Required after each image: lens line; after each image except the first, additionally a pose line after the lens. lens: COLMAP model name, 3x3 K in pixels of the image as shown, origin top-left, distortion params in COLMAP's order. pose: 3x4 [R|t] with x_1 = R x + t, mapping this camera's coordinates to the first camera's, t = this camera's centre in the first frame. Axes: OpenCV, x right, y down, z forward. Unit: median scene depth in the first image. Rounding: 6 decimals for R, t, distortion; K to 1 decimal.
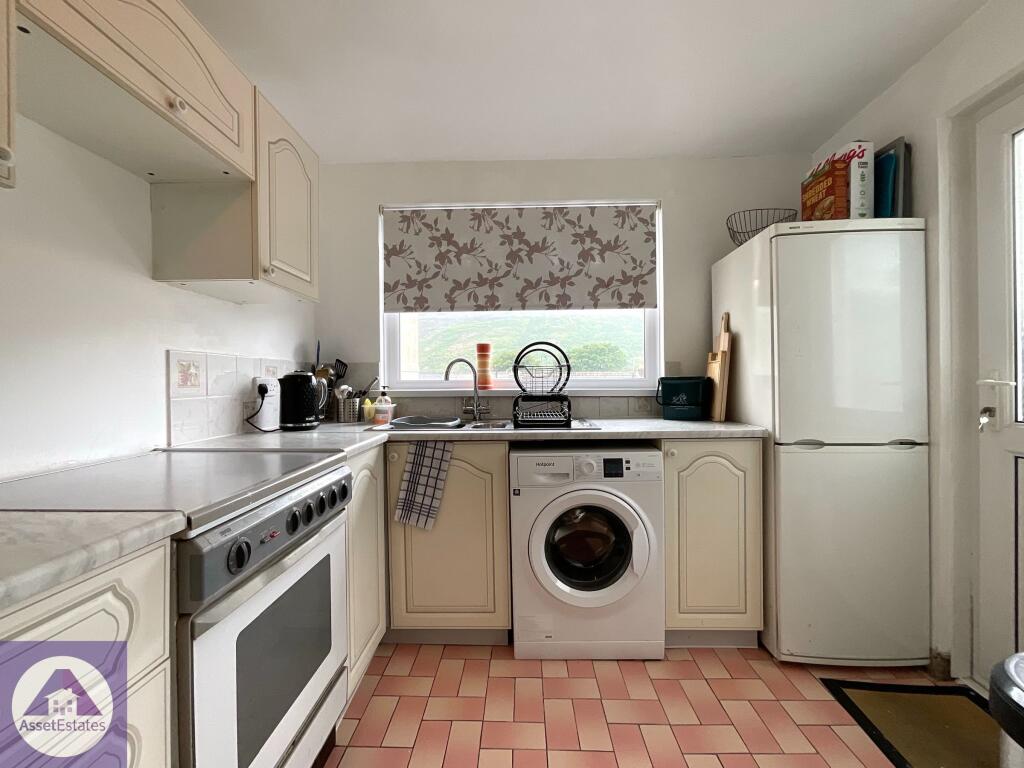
lens RADIAL K [[412.1, 0, 510.5], [0, 412.1, 382.7], [0, 0, 1]] dist [-0.001719, 0.001977]
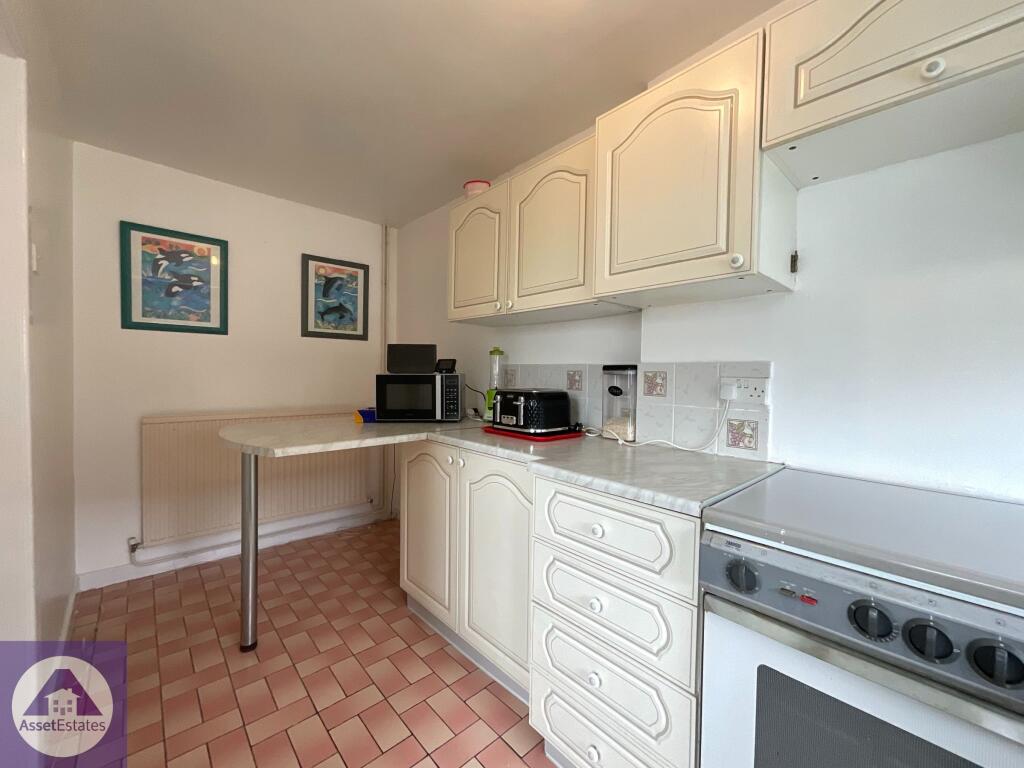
lens RADIAL K [[412.1, 0, 510.6], [0, 412.1, 384.1], [0, 0, 1]] dist [-0.001719, 0.001977]
pose [[-0.727876, 0.022987, -0.685323, 0.280138], [-0.006546, 0.999159, 0.040466, -0.043535], [0.685677, 0.033940, -0.727114, 1.038918]]
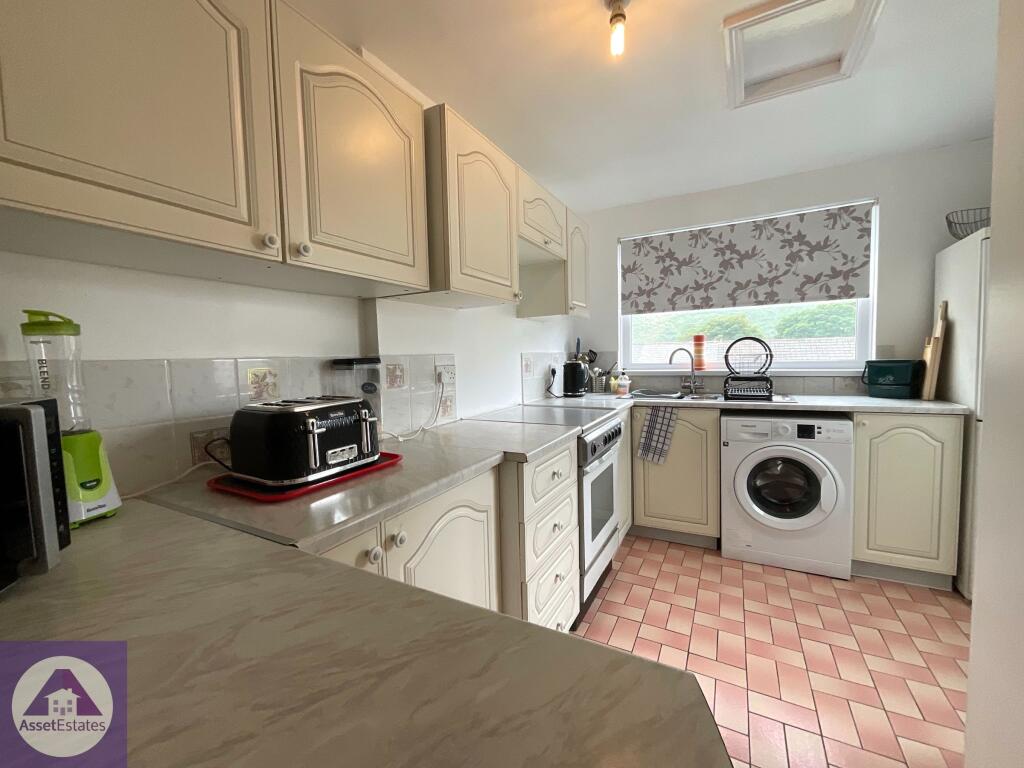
lens RADIAL K [[412.1, 0, 516.1], [0, 412.1, 382.9], [0, 0, 1]] dist [-0.001719, 0.001977]
pose [[0.896354, 0.013930, -0.443120, -0.005163], [0.017605, 0.997599, 0.066973, -0.053957], [0.442989, -0.067832, 0.893957, -0.562100]]
